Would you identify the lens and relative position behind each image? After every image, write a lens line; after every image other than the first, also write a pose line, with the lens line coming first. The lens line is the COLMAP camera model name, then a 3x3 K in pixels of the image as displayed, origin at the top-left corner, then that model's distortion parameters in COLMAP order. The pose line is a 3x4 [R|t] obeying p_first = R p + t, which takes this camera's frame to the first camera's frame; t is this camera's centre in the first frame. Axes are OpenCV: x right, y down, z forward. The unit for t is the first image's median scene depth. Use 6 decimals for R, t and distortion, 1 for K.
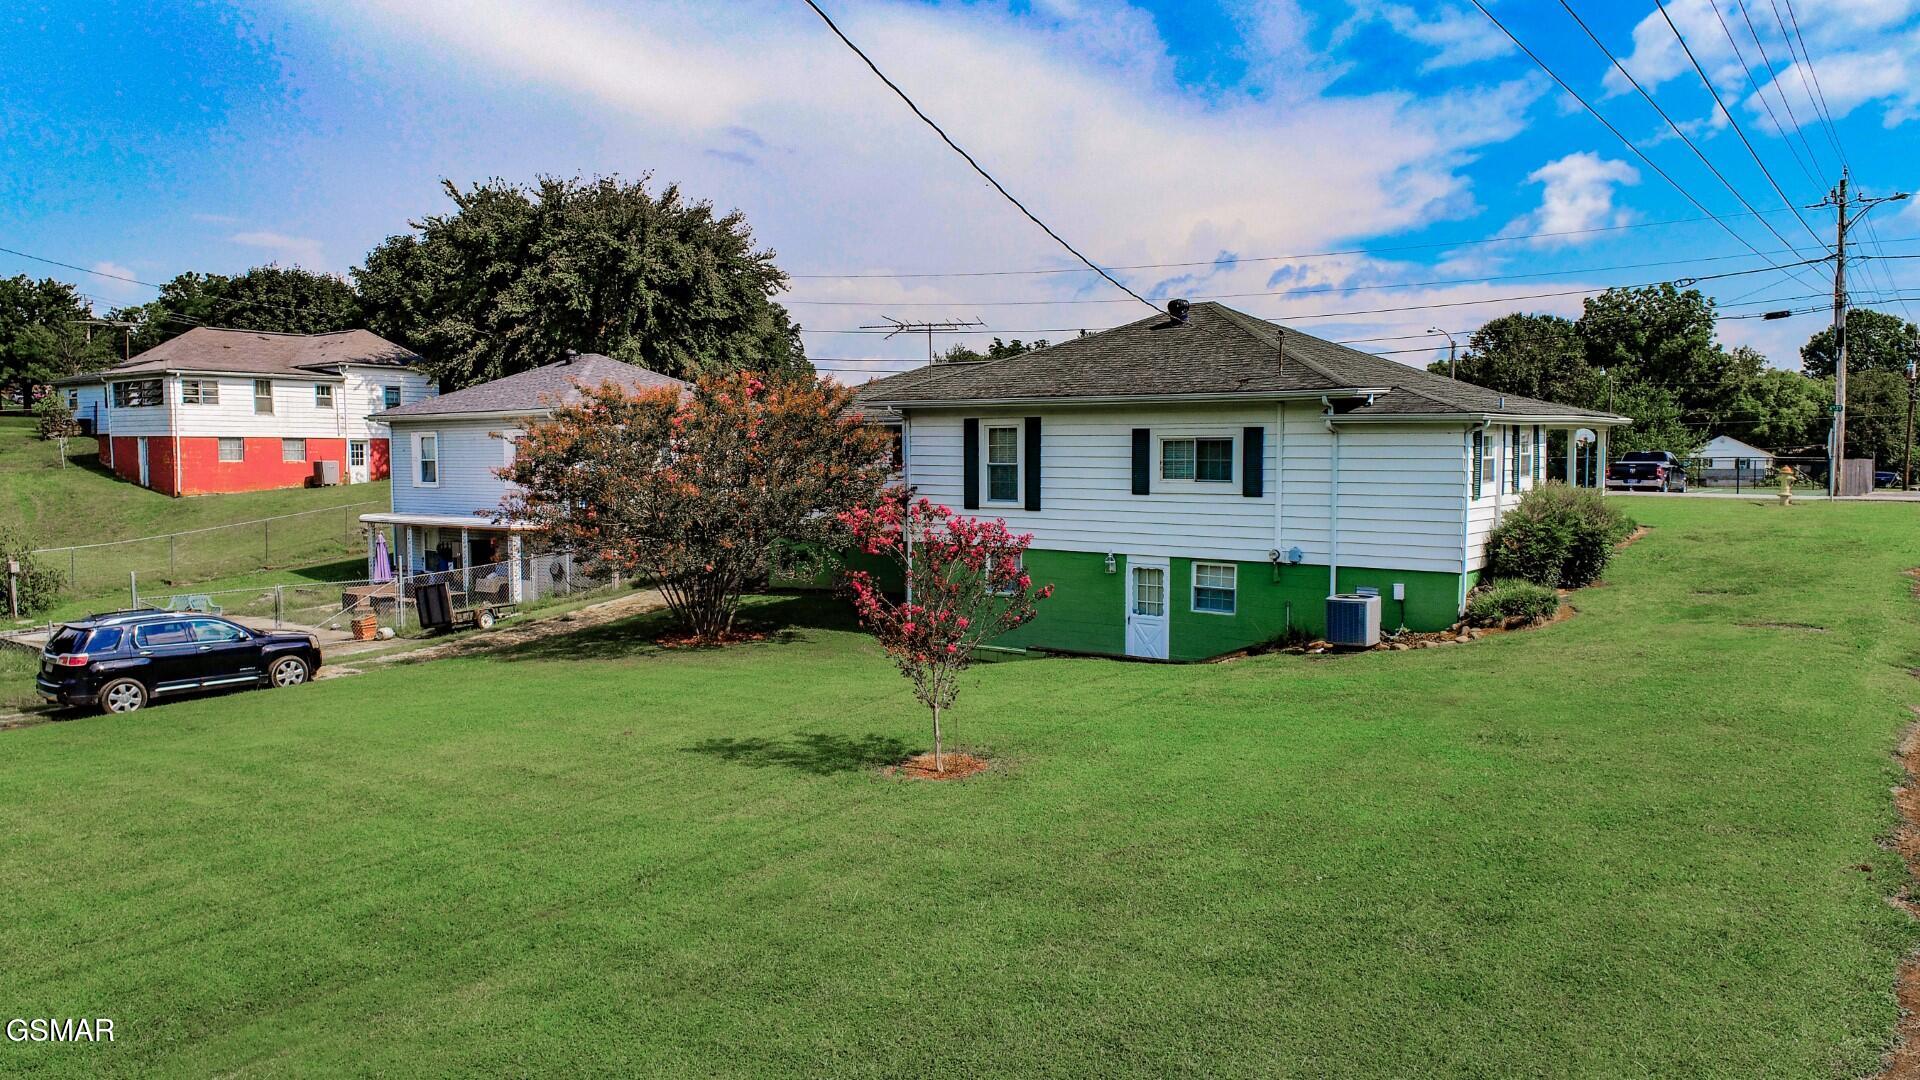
lens RADIAL K [[1324.9, 0, 960.0], [0, 1324.9, 540.0], [0, 0, 1]] dist [-0.011979, -0.002960]
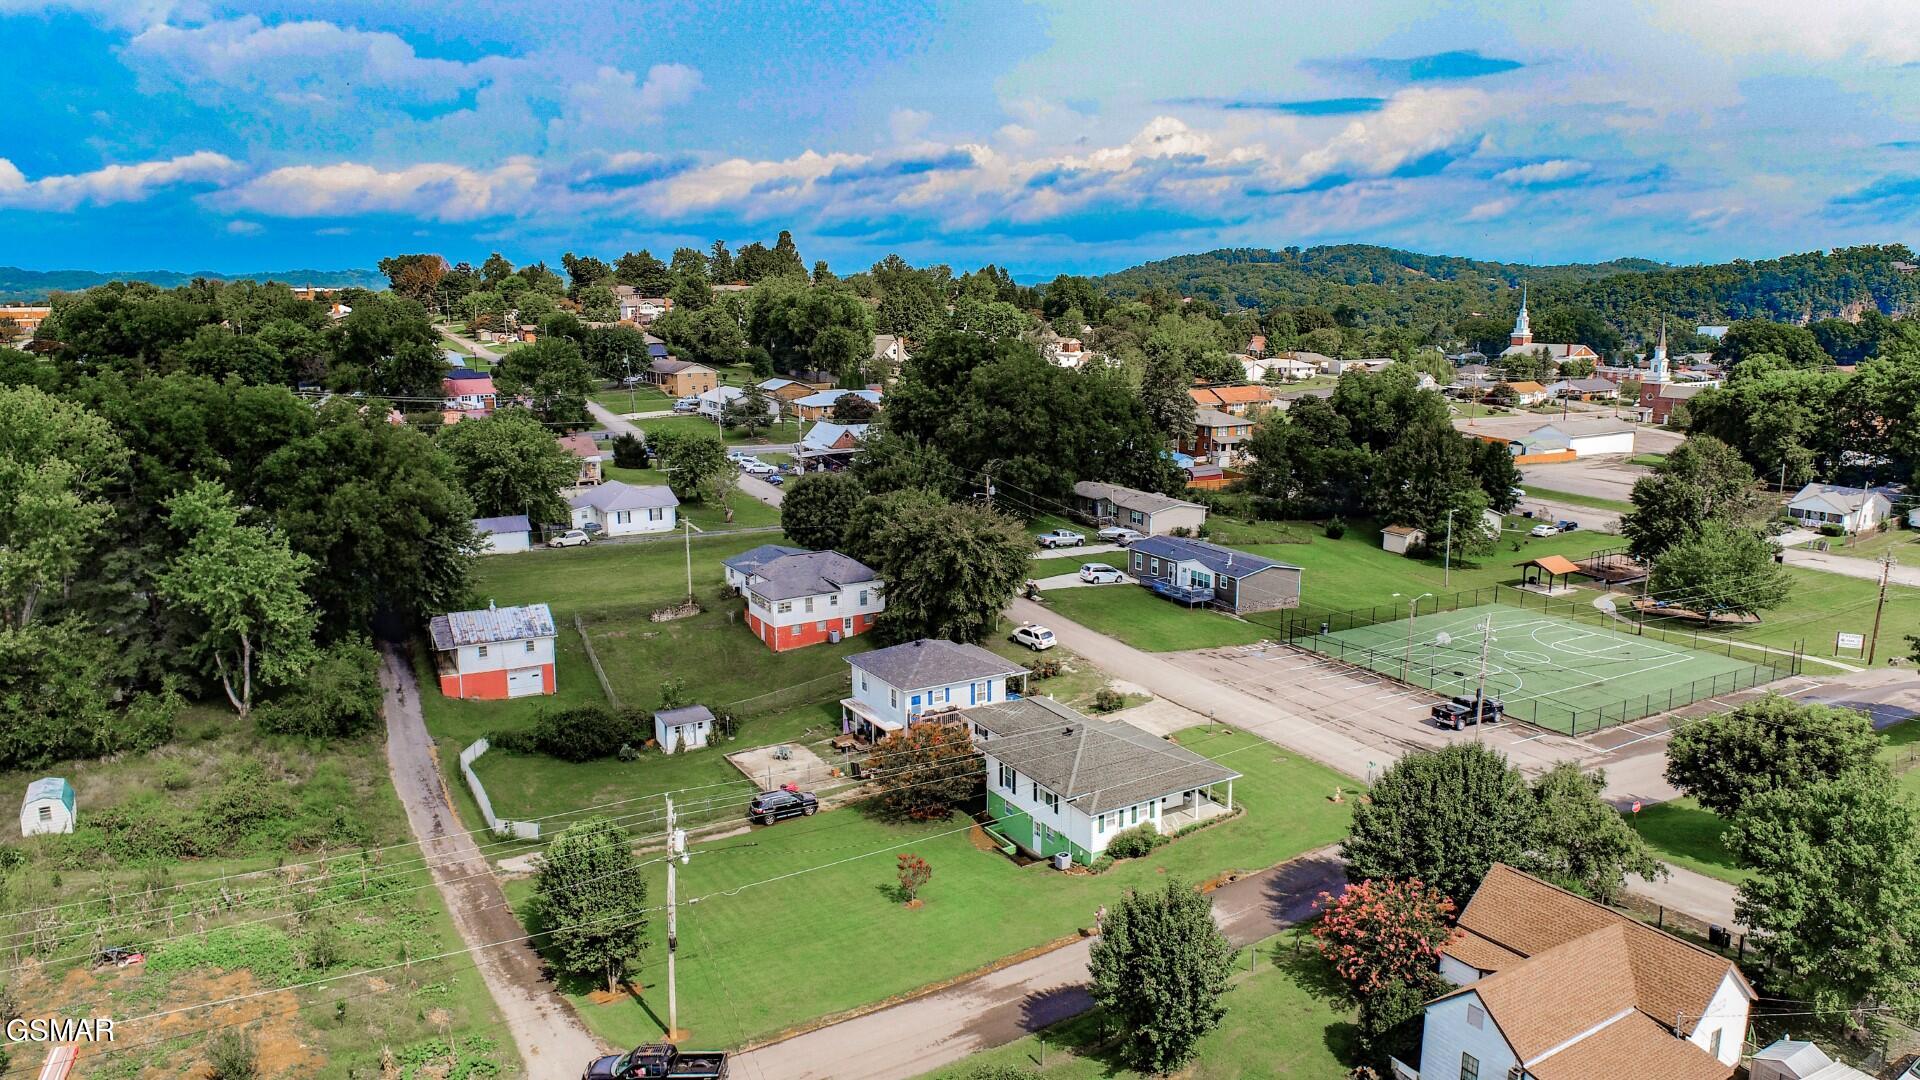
lens RADIAL K [[1307.7, 0, 953.4], [0, 1307.7, 537.0], [0, 0, 1]] dist [-0.008804, -0.002399]
pose [[0.925048, 0.066712, -0.373947, 0.533780], [-0.016192, 0.990487, 0.136649, -0.537232], [0.379506, -0.120352, 0.917328, -0.952072]]
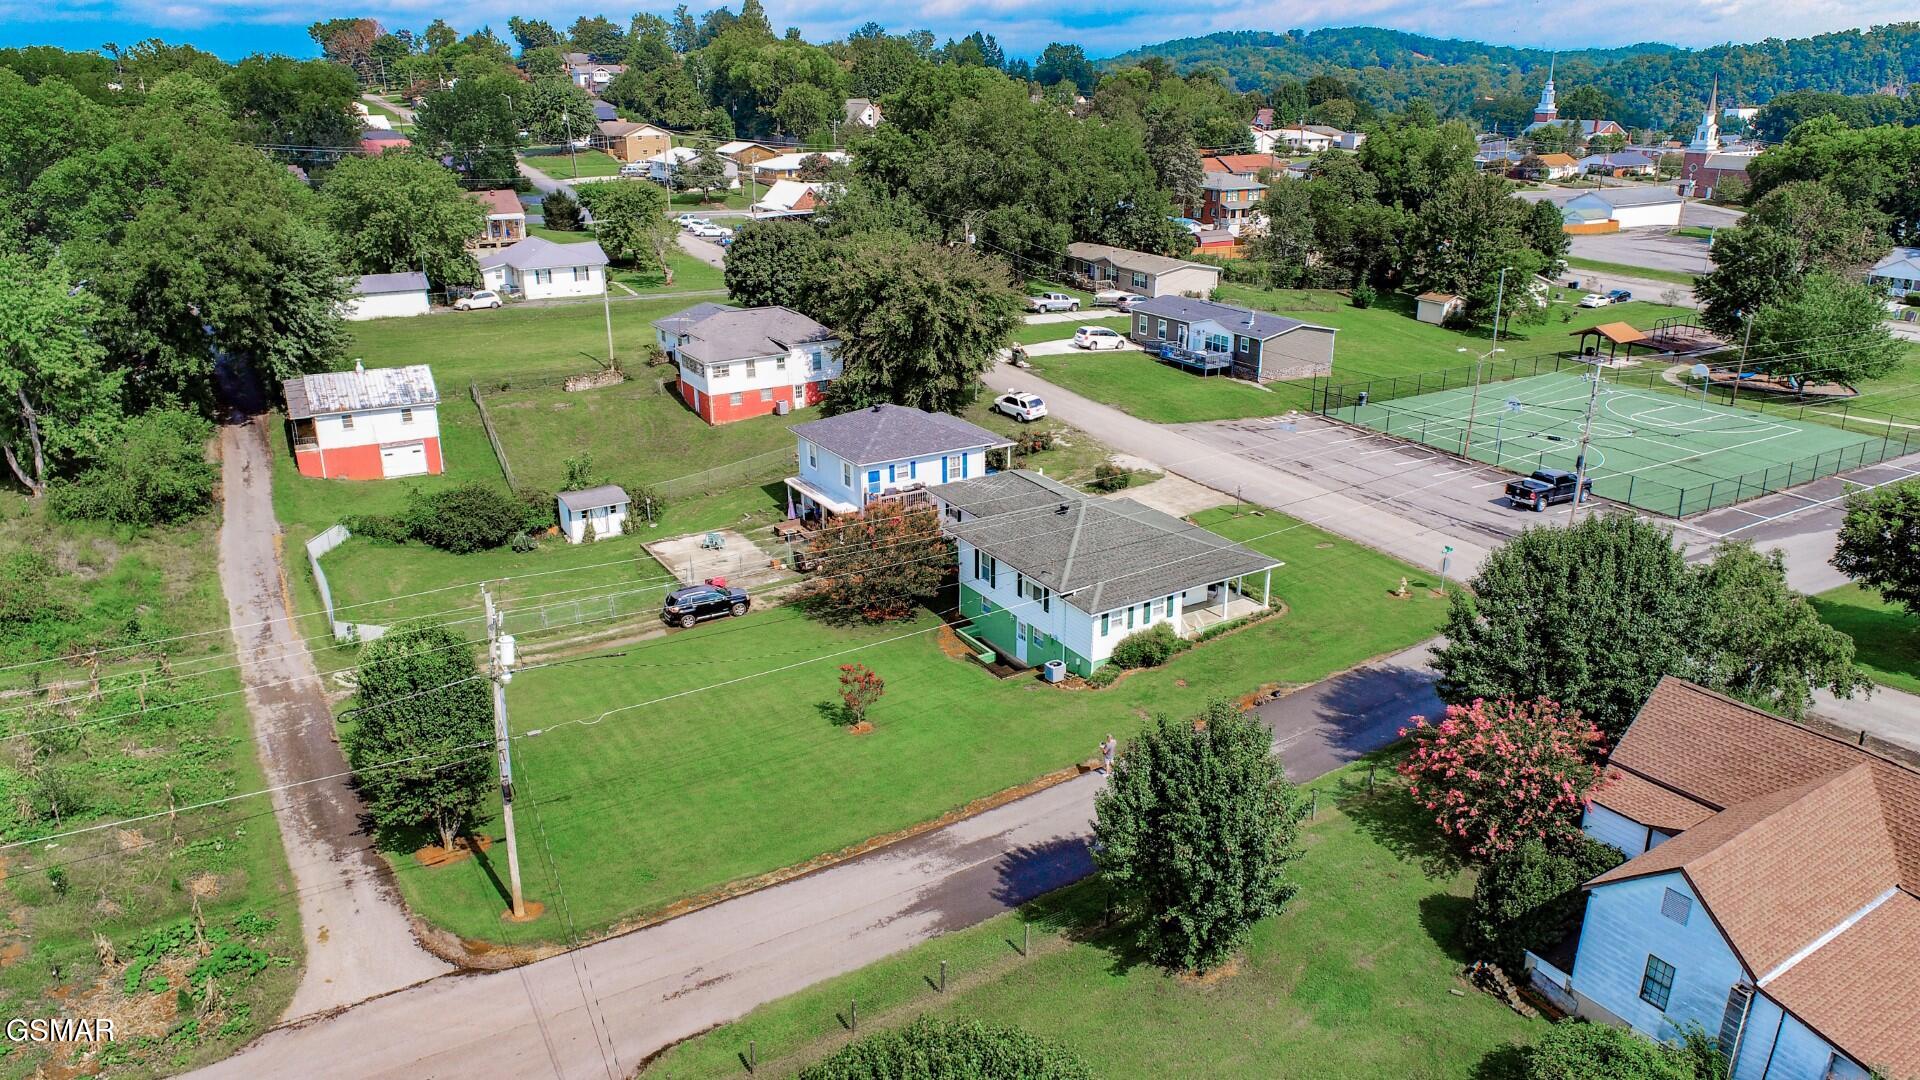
lens RADIAL K [[1307.7, 0, 953.4], [0, 1307.7, 537.0], [0, 0, 1]] dist [-0.008804, -0.002399]
pose [[0.928615, 0.118677, -0.351554, 0.428236], [-0.016061, 0.959438, 0.281461, -0.410905], [0.370697, -0.255723, 0.892855, -0.624684]]
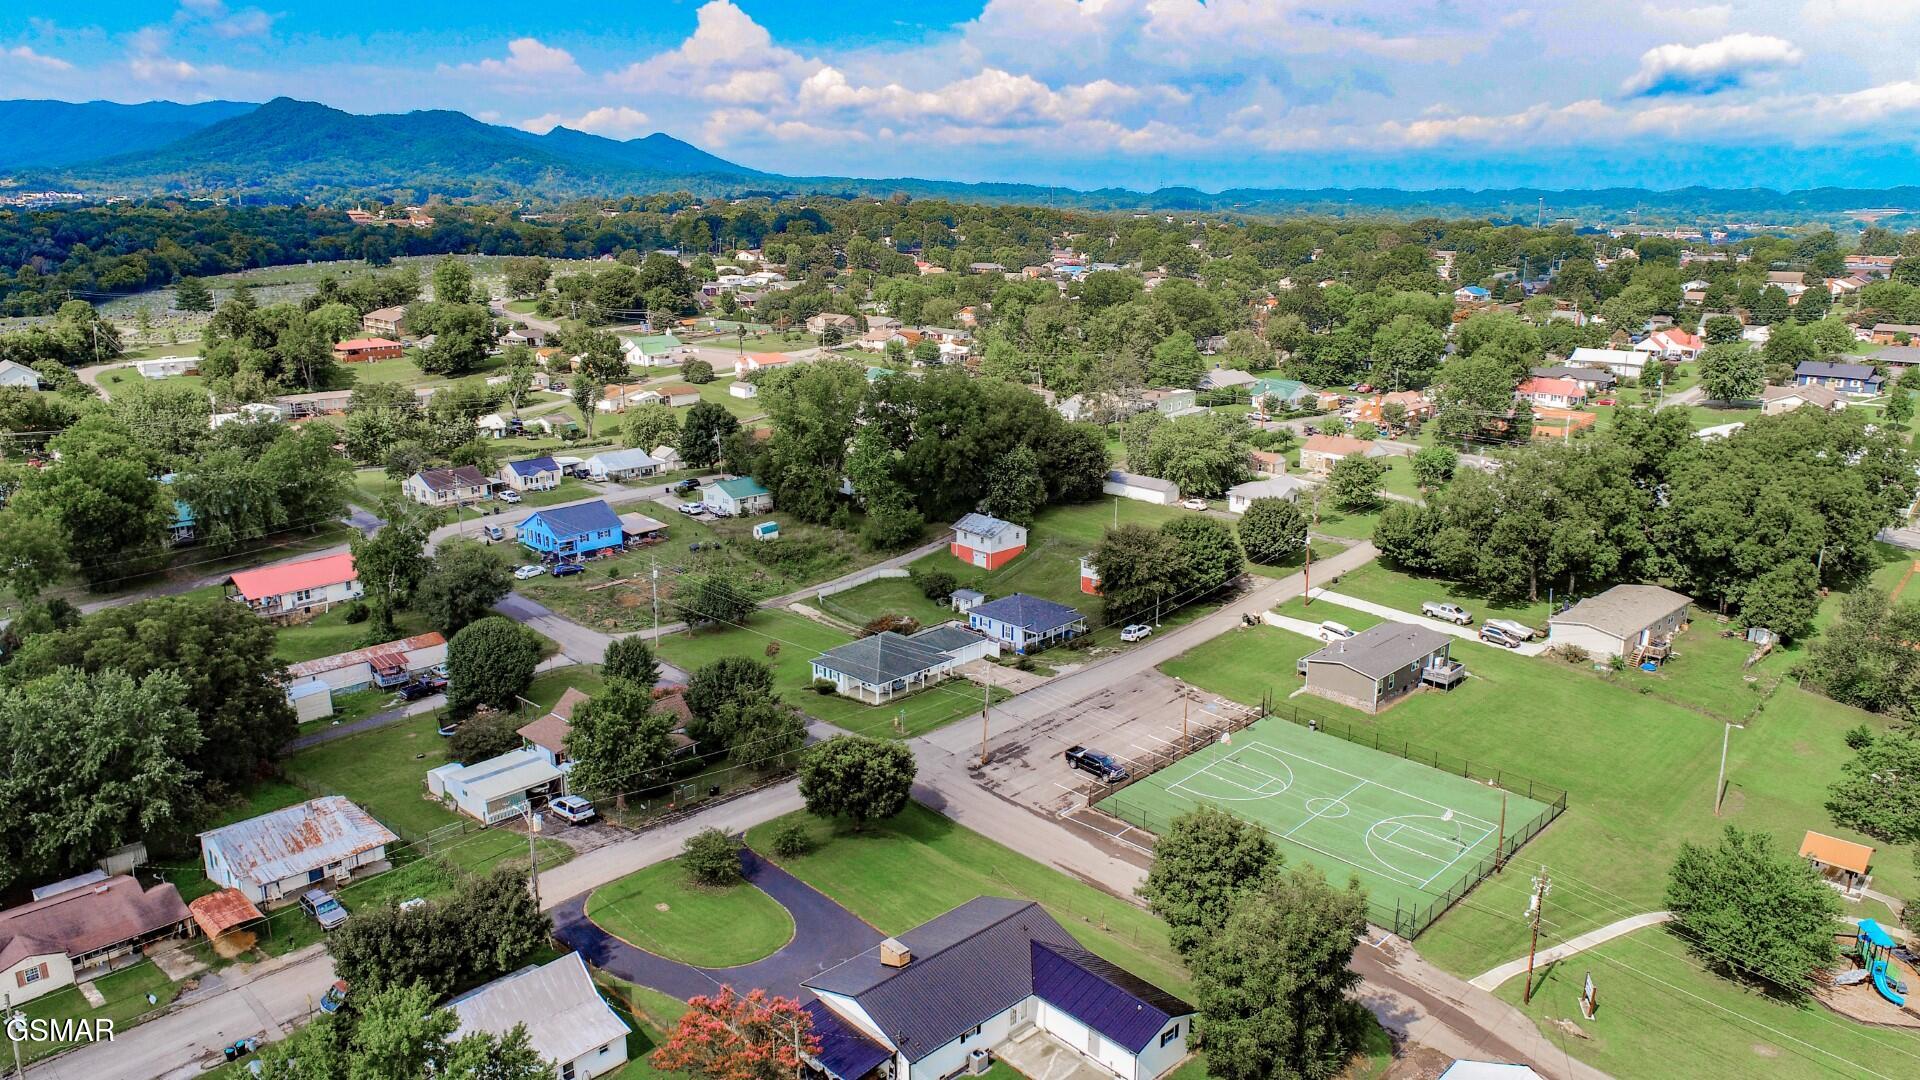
lens RADIAL K [[1307.7, 0, 953.4], [0, 1307.7, 537.0], [0, 0, 1]] dist [-0.008804, -0.002399]
pose [[-0.134919, 0.248085, -0.959297, 2.771931], [-0.058625, 0.964454, 0.257664, -1.048291], [0.989121, 0.091003, -0.115579, 1.008323]]
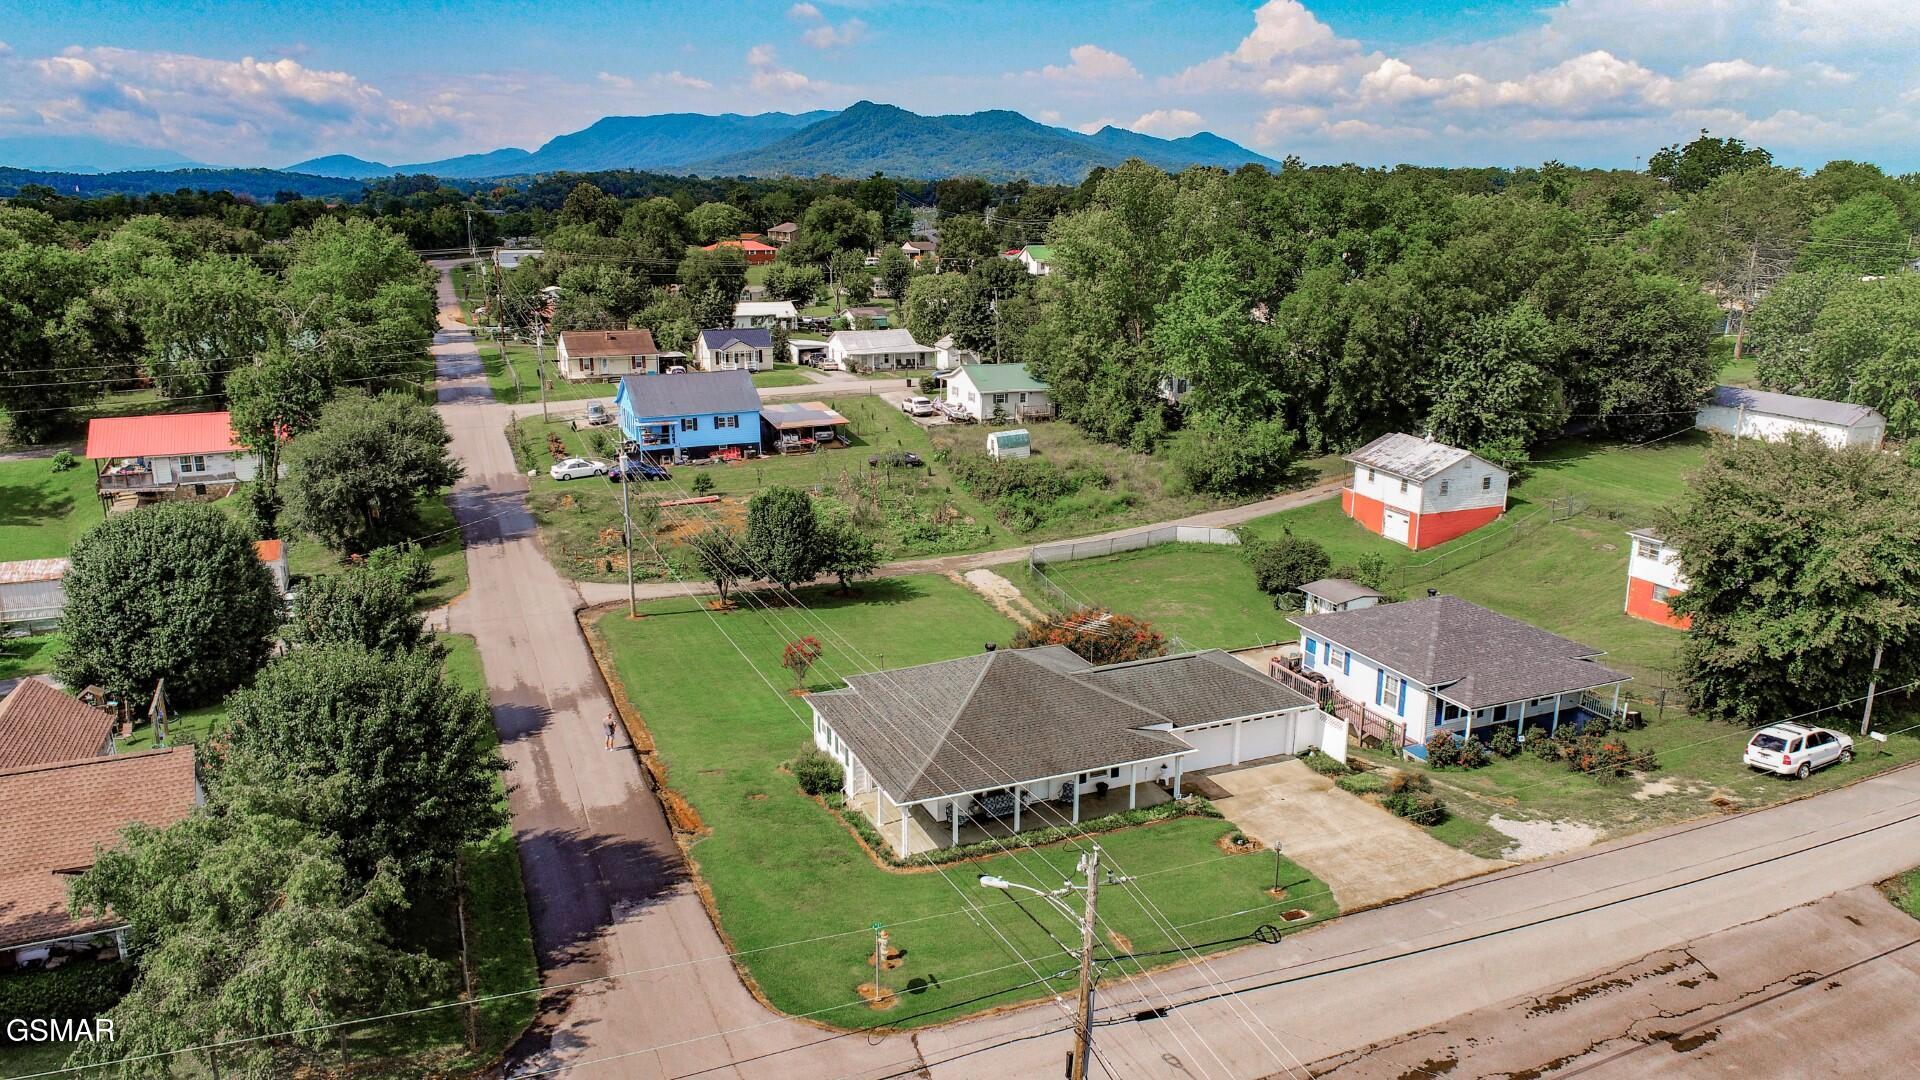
lens RADIAL K [[1307.7, 0, 953.4], [0, 1307.7, 537.0], [0, 0, 1]] dist [-0.008804, -0.002399]
pose [[-0.506446, 0.214181, -0.835248, 0.955272], [-0.052700, 0.959160, 0.277910, -0.465672], [0.860660, 0.184764, -0.474475, 0.985239]]
